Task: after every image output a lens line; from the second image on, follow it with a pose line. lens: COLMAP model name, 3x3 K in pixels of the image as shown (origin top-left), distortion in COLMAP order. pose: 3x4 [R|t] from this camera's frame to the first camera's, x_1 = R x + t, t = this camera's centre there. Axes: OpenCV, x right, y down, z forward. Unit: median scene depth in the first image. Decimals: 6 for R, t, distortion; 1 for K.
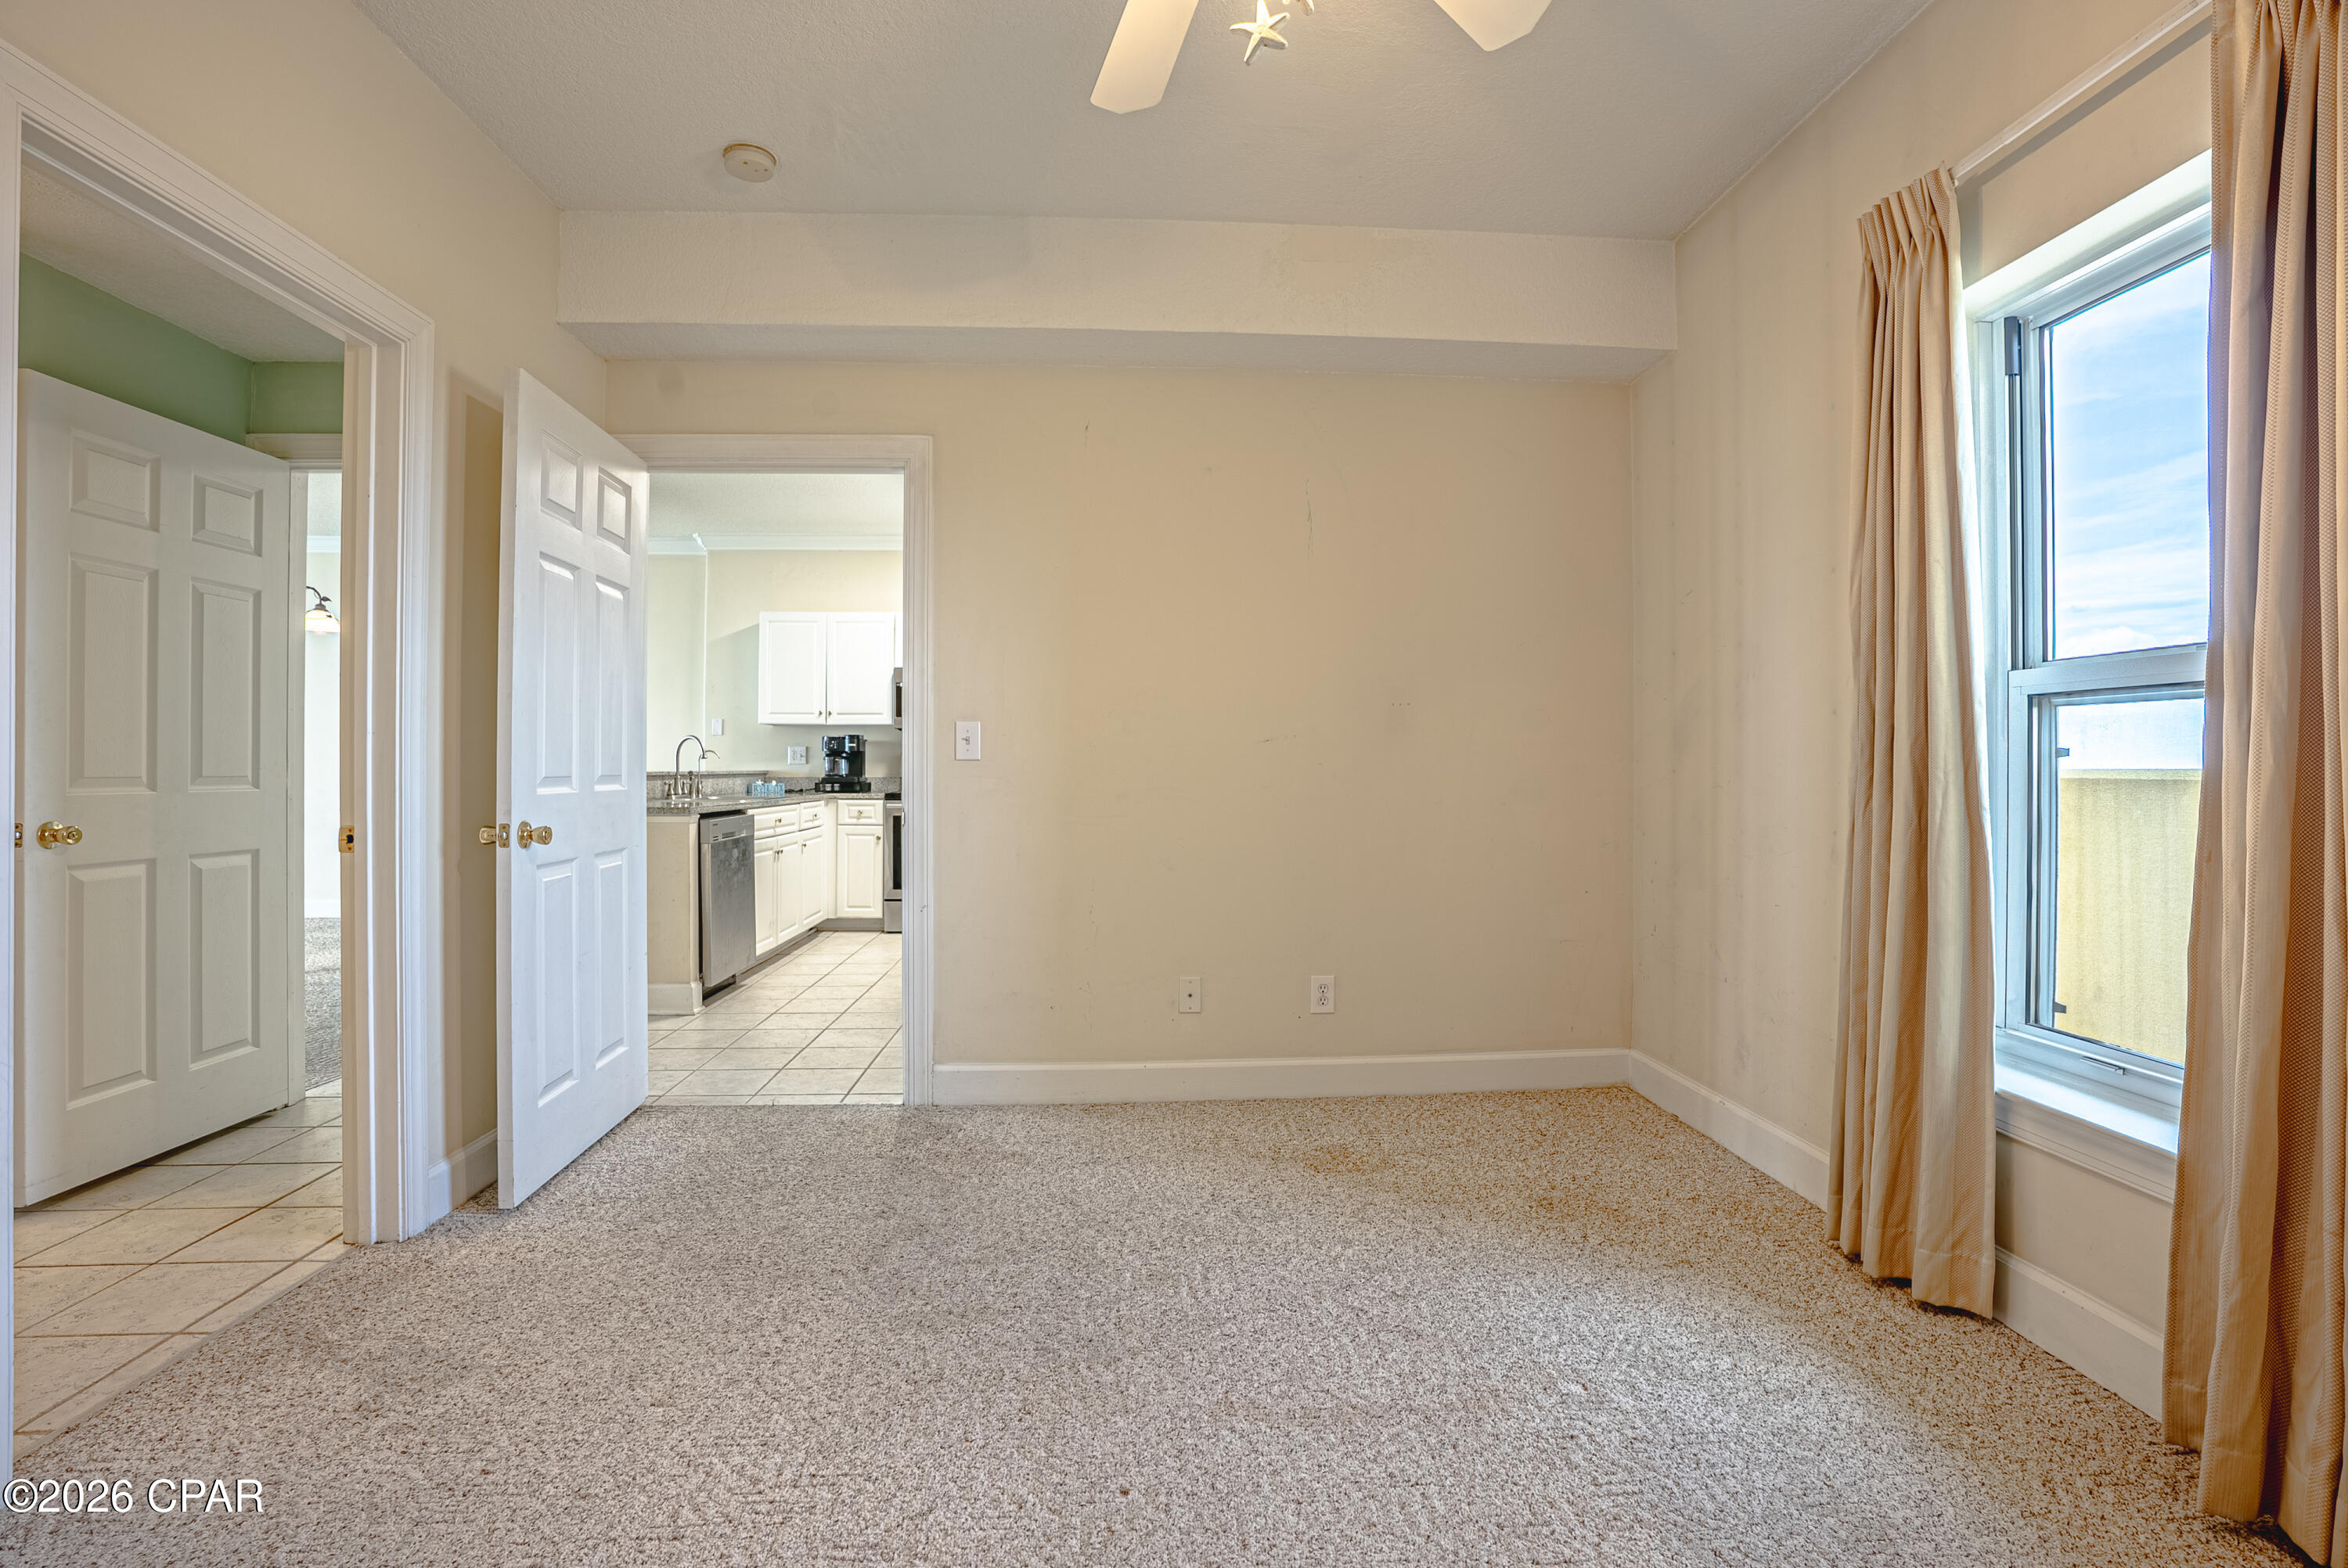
lens RADIAL K [[1083.3, 0, 1175.4], [0, 1083.3, 776.8], [0, 0, 1]] dist [-0.023980, -0.000006]
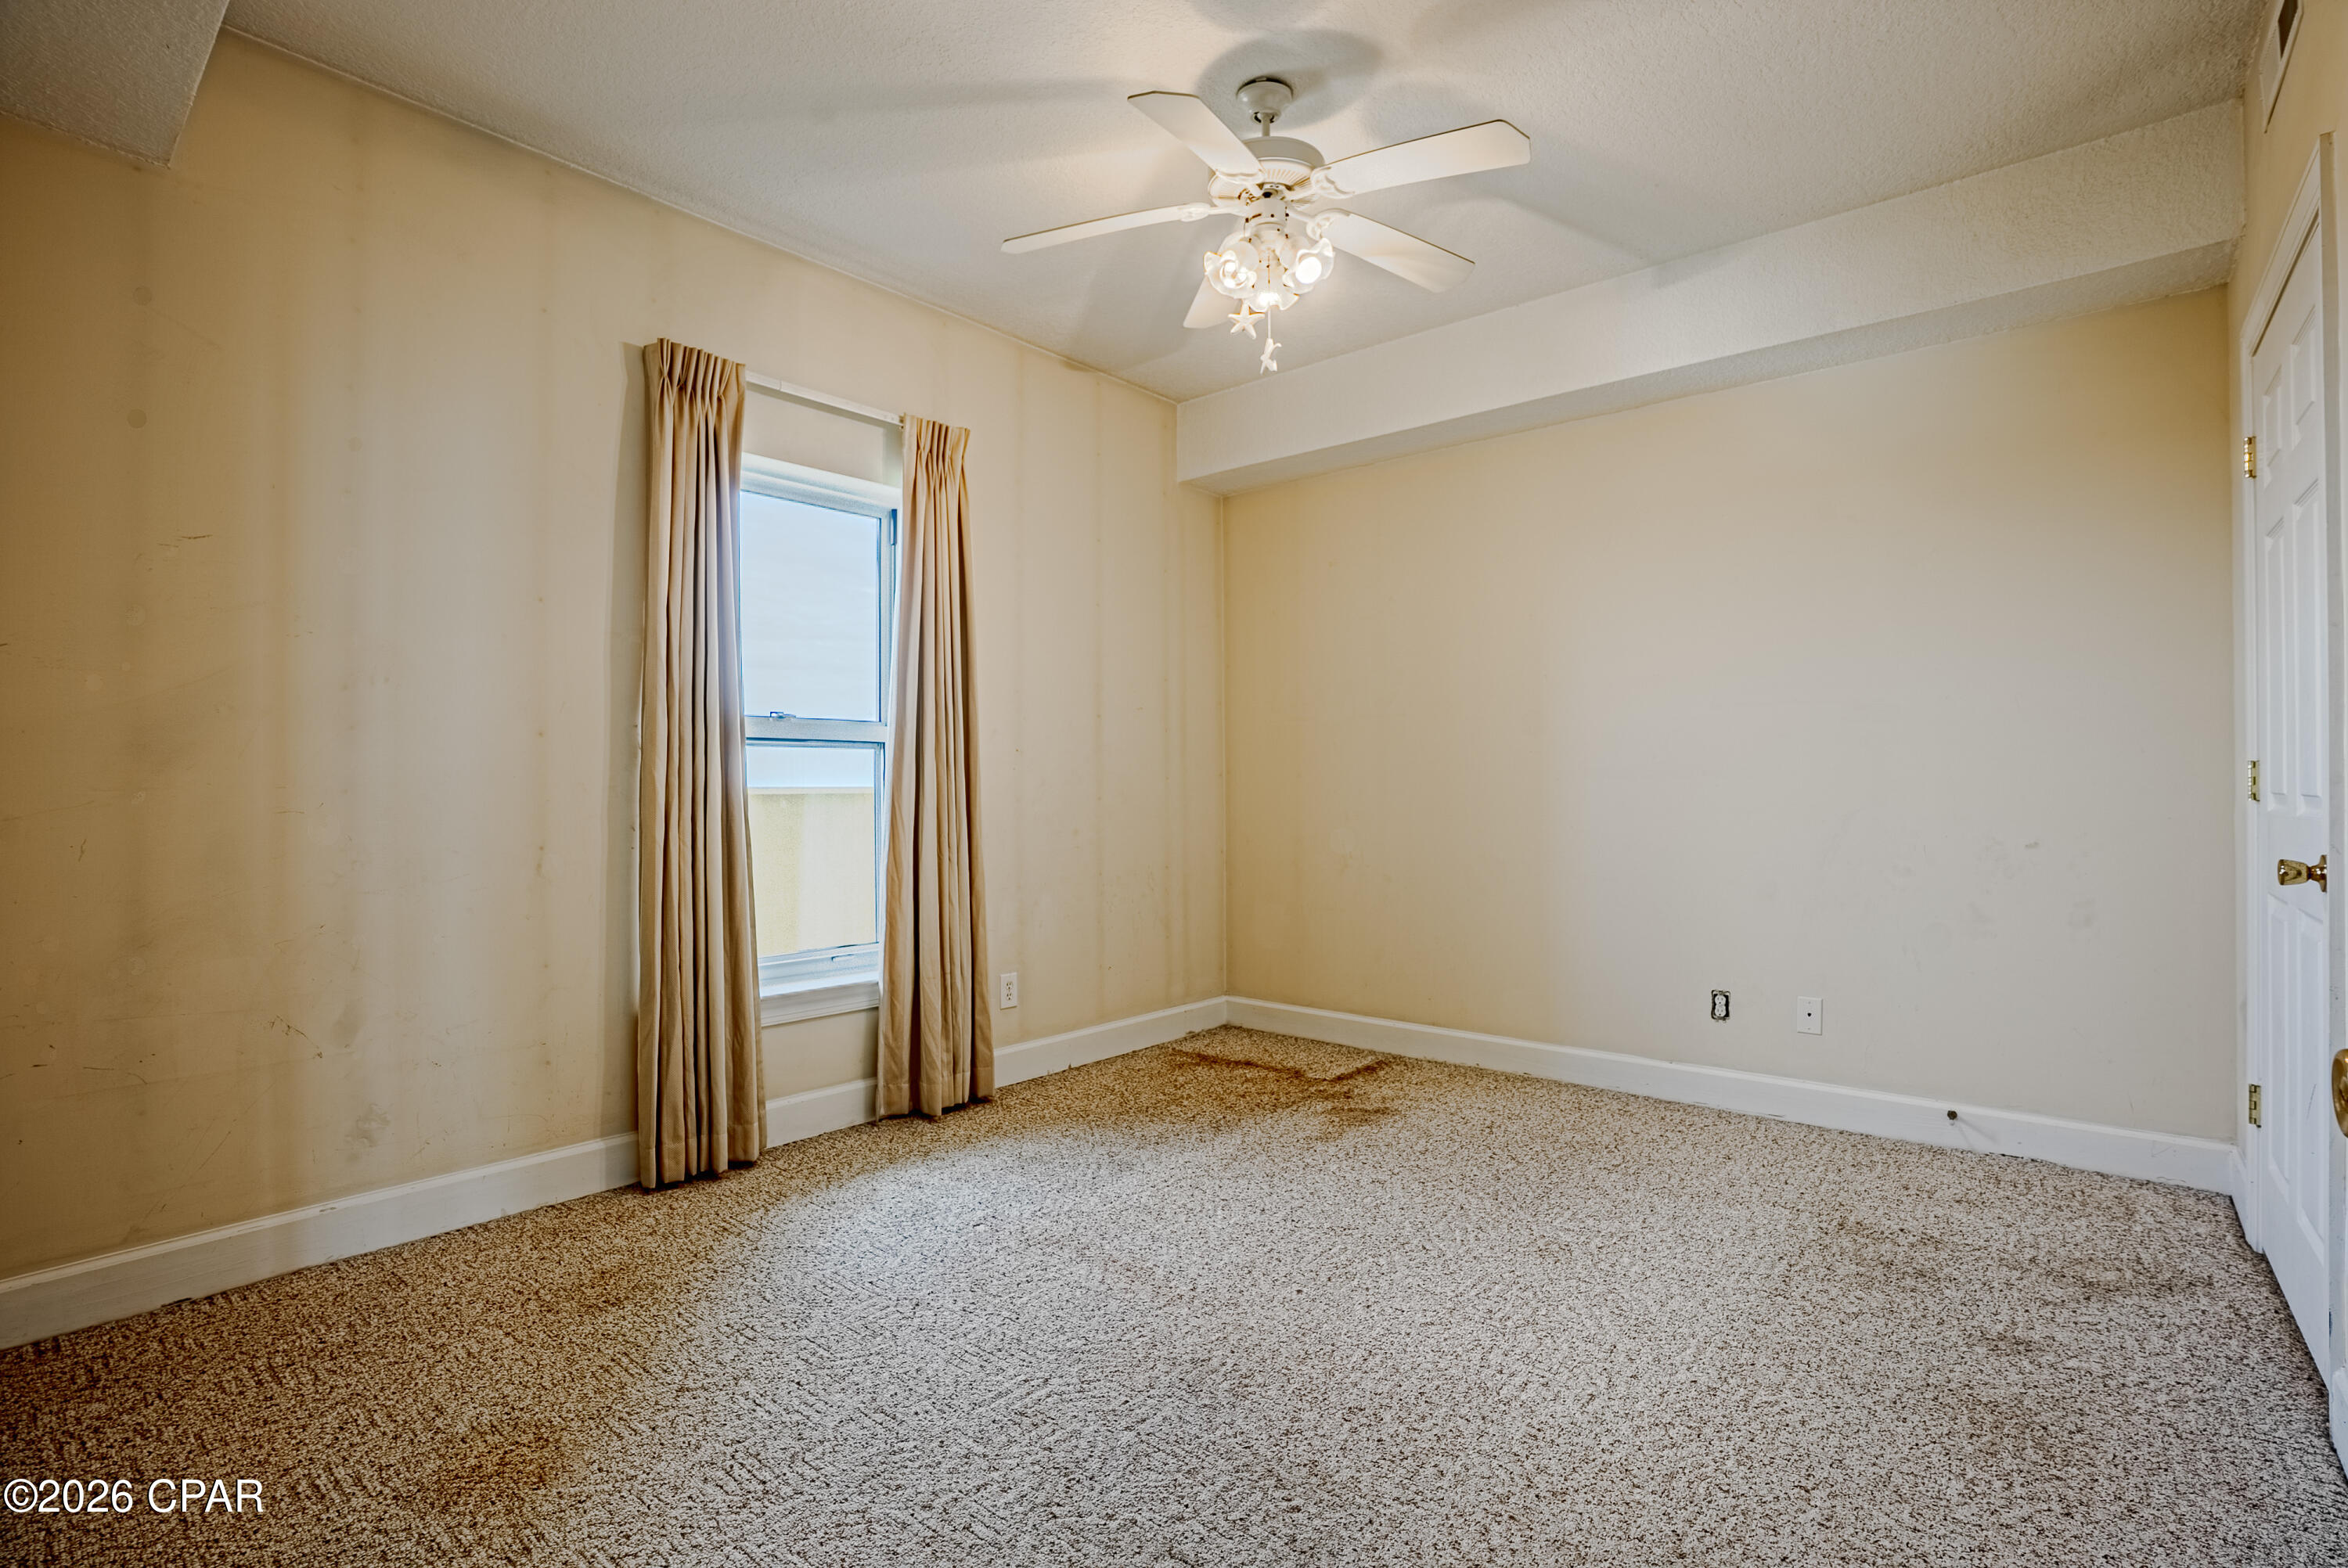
lens RADIAL K [[1083.3, 0, 1177.1], [0, 1083.3, 785.8], [0, 0, 1]] dist [-0.023980, -0.000006]
pose [[-0.720708, 0.005031, 0.693220, -0.741028], [0.009166, 0.999955, 0.002272, -0.008221], [-0.693178, 0.007992, -0.720722, 1.709760]]
